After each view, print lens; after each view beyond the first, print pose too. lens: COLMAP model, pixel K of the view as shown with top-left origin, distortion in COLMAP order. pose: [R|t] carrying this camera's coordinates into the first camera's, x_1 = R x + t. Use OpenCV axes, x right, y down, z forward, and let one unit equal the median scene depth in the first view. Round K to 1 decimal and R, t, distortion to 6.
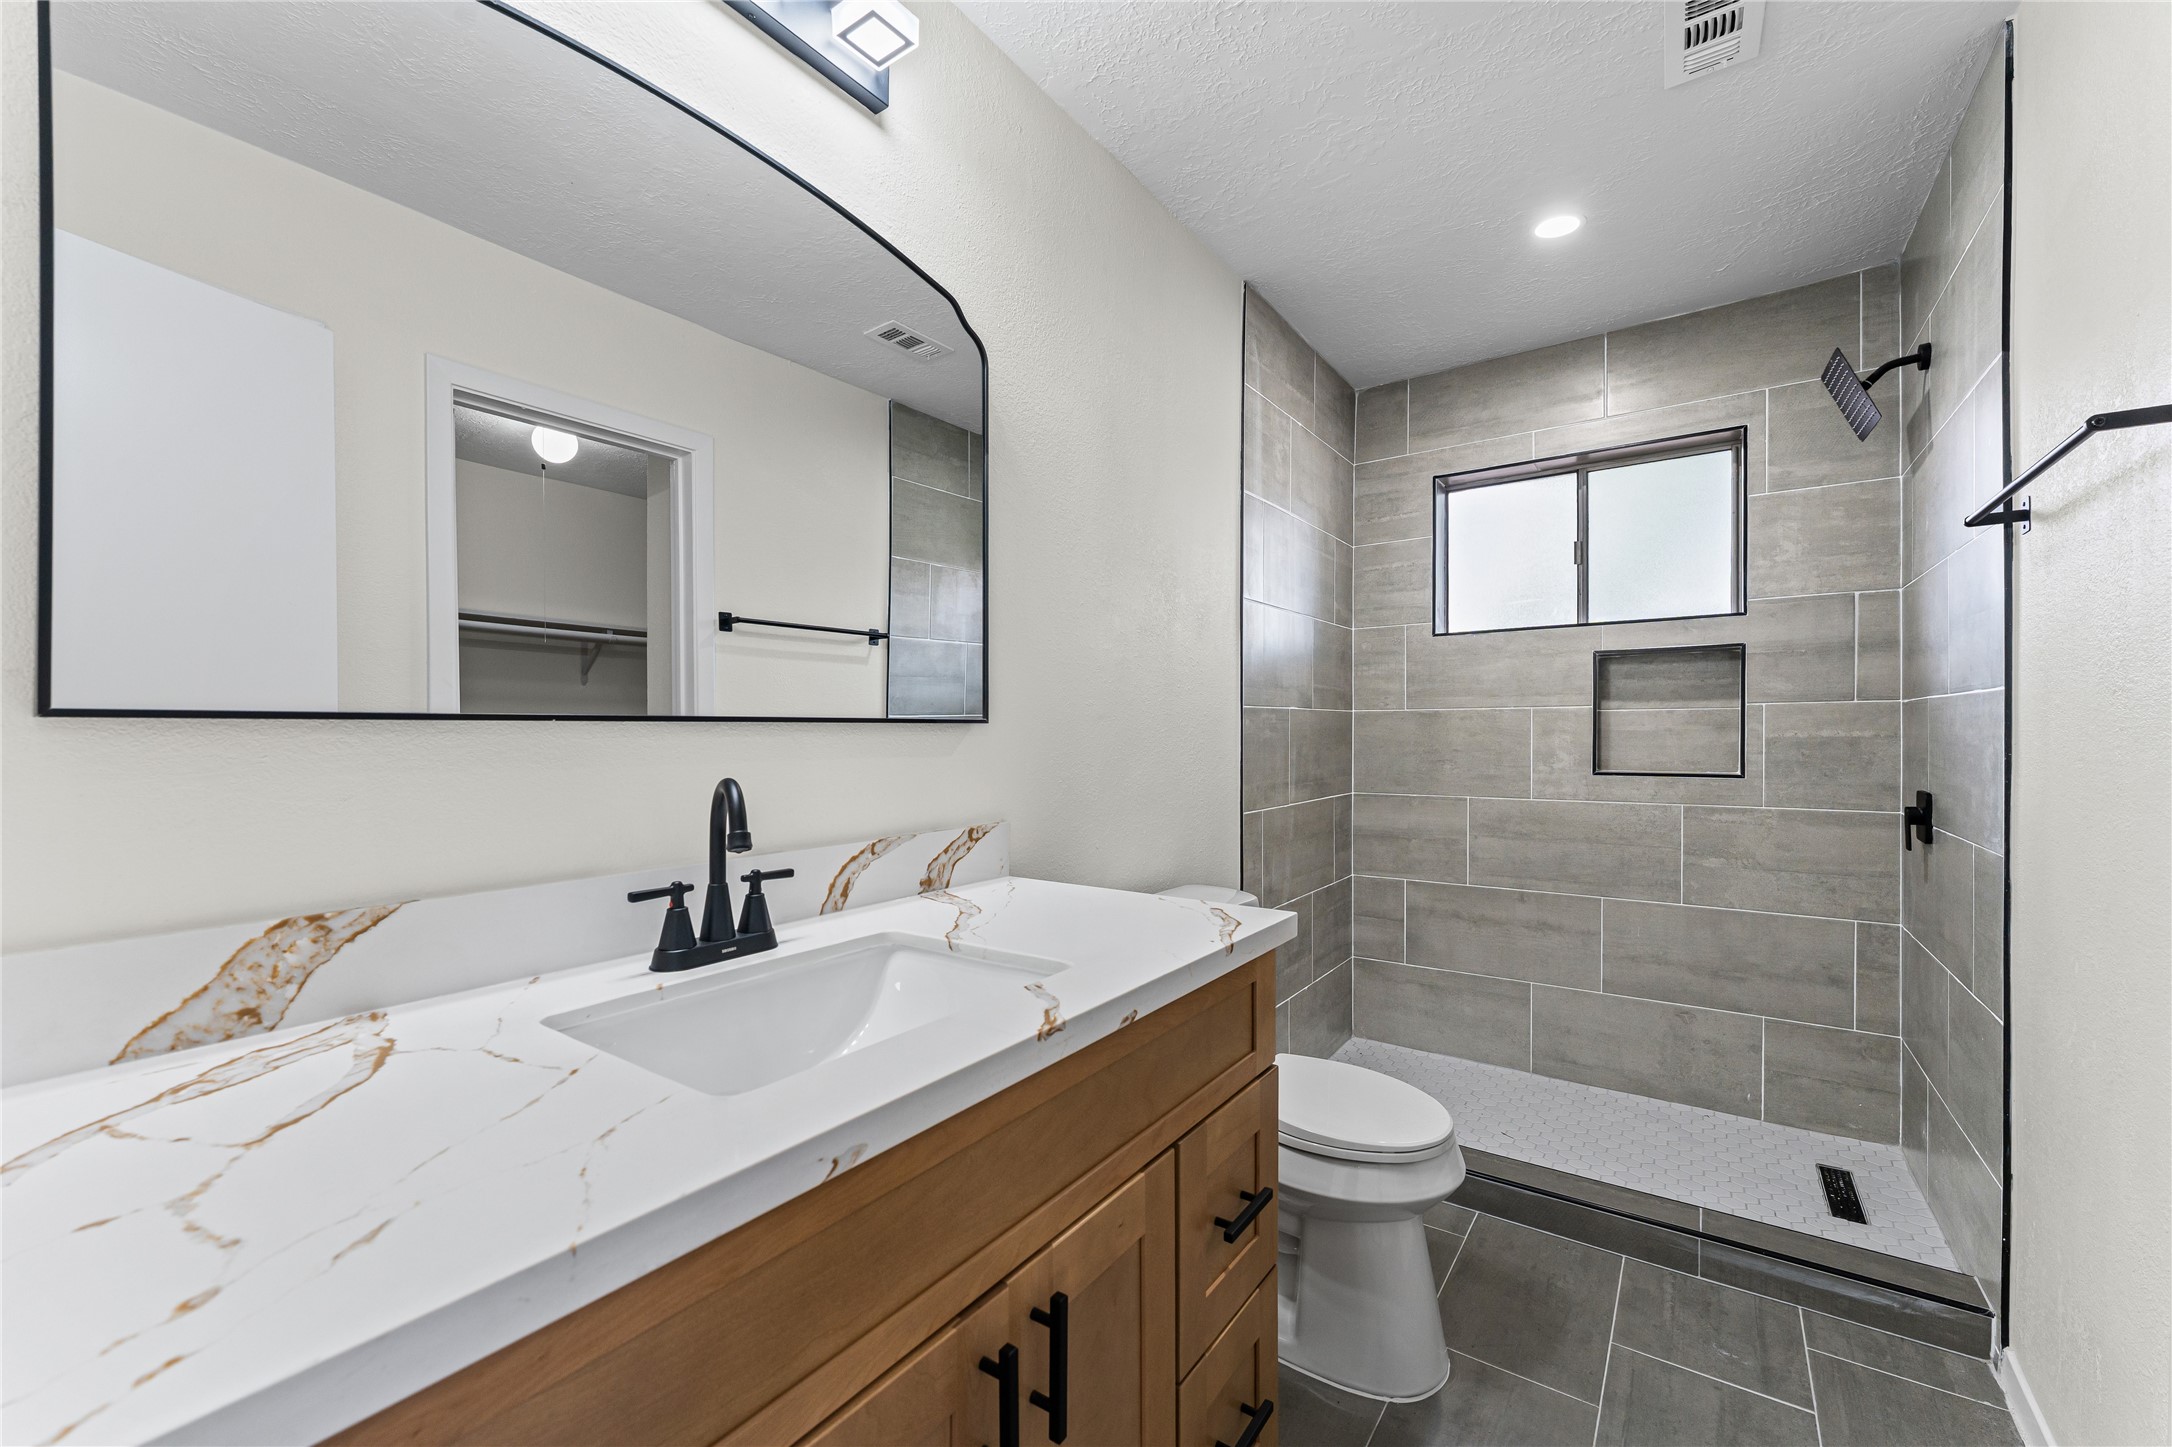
lens RADIAL K [[865.0, 0, 1076.7], [0, 865.0, 726.8], [0, 0, 1]] dist [-0.001129, -0.000670]
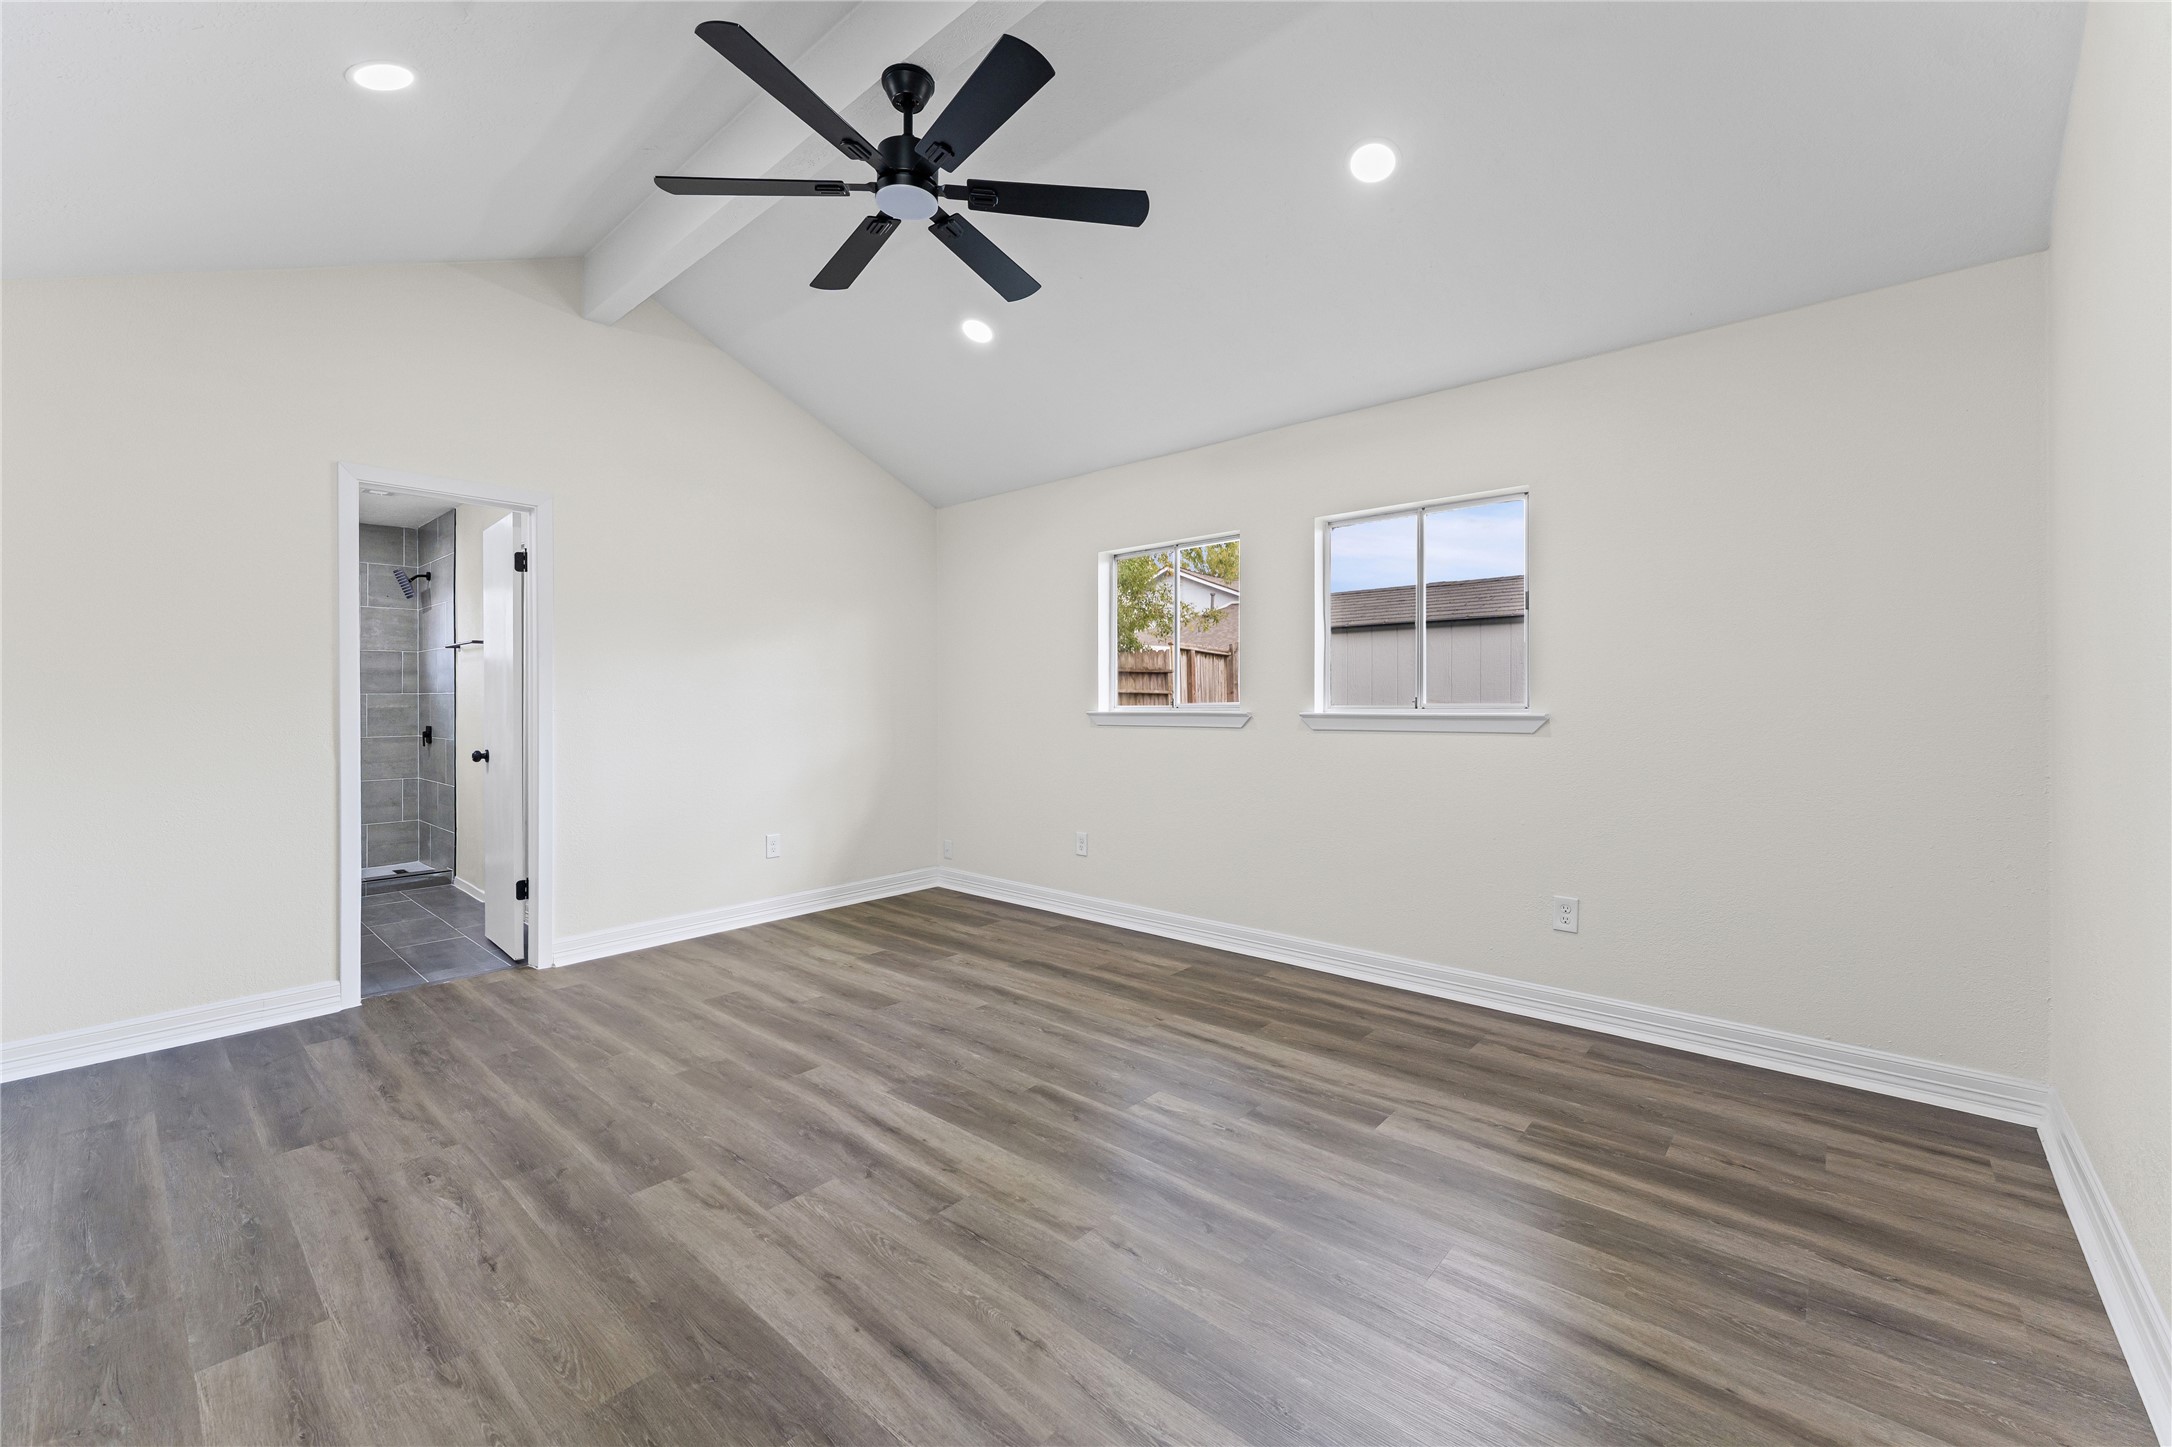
lens RADIAL K [[865.0, 0, 1079.3], [0, 865.0, 713.4], [0, 0, 1]] dist [-0.001129, -0.000670]
pose [[0.103264, -0.001952, 0.994652, -1.477201], [-0.000385, 0.999998, 0.002003, 0.023527], [-0.994654, -0.000589, 0.103263, -1.295232]]
